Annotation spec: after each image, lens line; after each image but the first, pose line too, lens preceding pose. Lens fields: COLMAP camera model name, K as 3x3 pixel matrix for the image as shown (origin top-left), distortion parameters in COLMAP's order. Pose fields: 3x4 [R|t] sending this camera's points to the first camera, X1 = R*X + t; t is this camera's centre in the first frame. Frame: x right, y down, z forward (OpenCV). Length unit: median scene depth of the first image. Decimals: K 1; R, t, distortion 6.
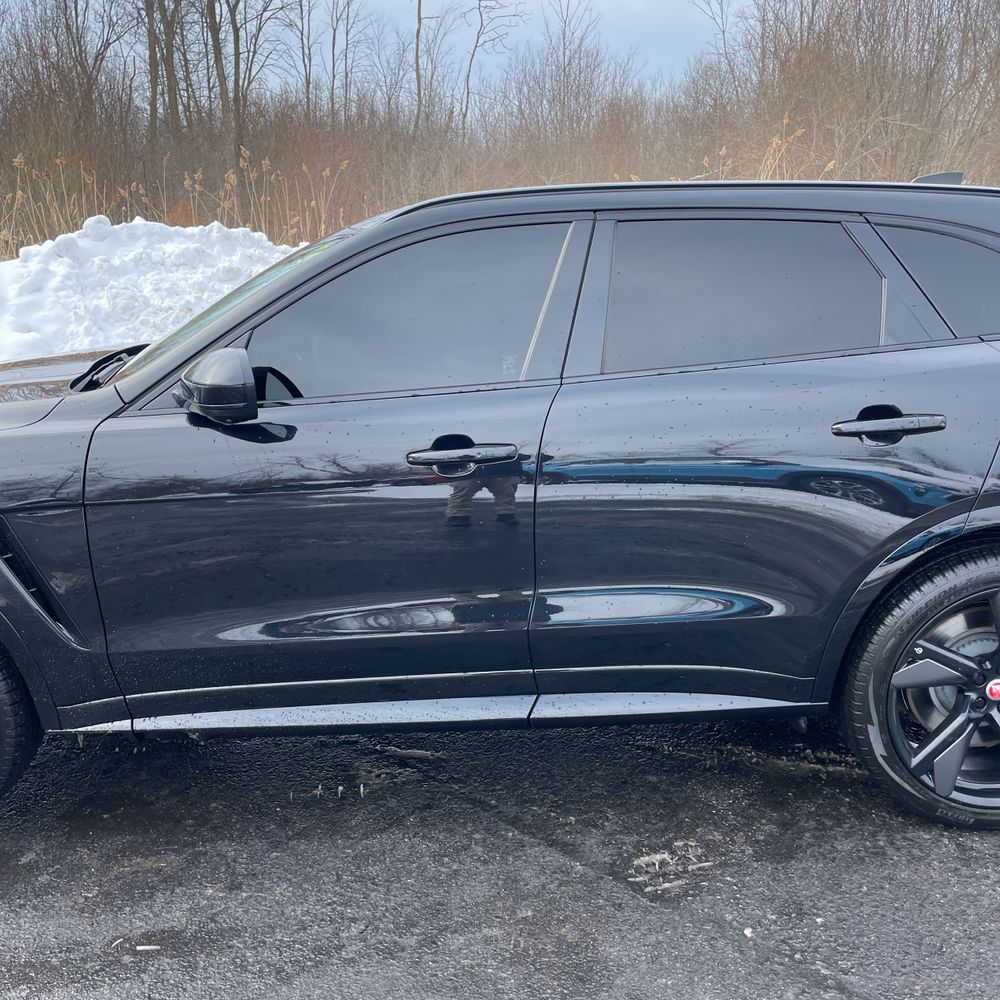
lens RADIAL K [[1000.4, 0, 496.3], [0, 1000.4, 486.1], [0, 0, 1]] dist [0.096616, -0.148950]
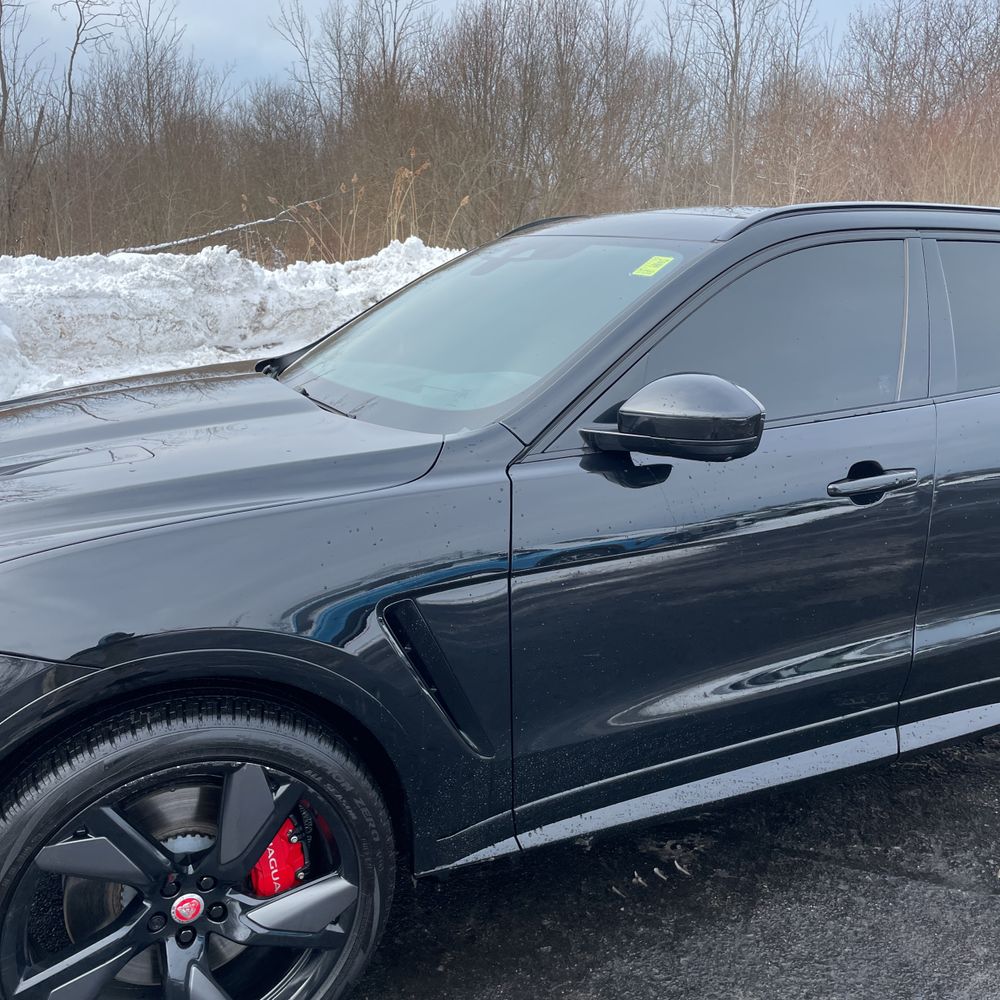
lens RADIAL K [[1005.7, 0, 502.1], [0, 1005.7, 489.7], [0, 0, 1]] dist [0.096940, -0.135088]
pose [[0.905396, -0.066451, 0.419337, -0.558460], [0.075724, 0.997114, -0.005487, -0.033646], [-0.417762, 0.036721, 0.907814, 0.210436]]
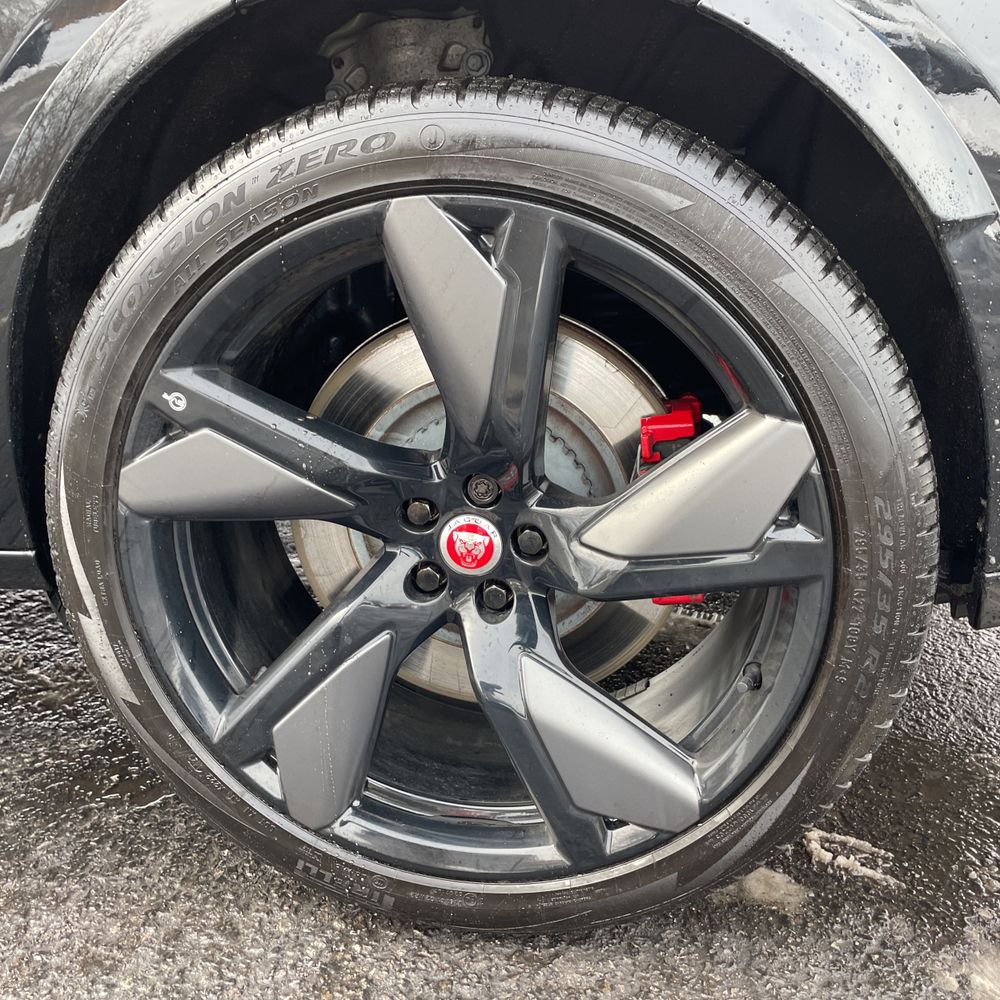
lens RADIAL K [[1006.9, 0, 517.0], [0, 1006.9, 503.2], [0, 0, 1]] dist [0.092252, -0.131244]
pose [[0.984136, 0.065586, -0.164848, 0.454869], [-0.053937, 0.995785, 0.074176, 0.127822], [0.169018, -0.064108, 0.983526, 0.531886]]
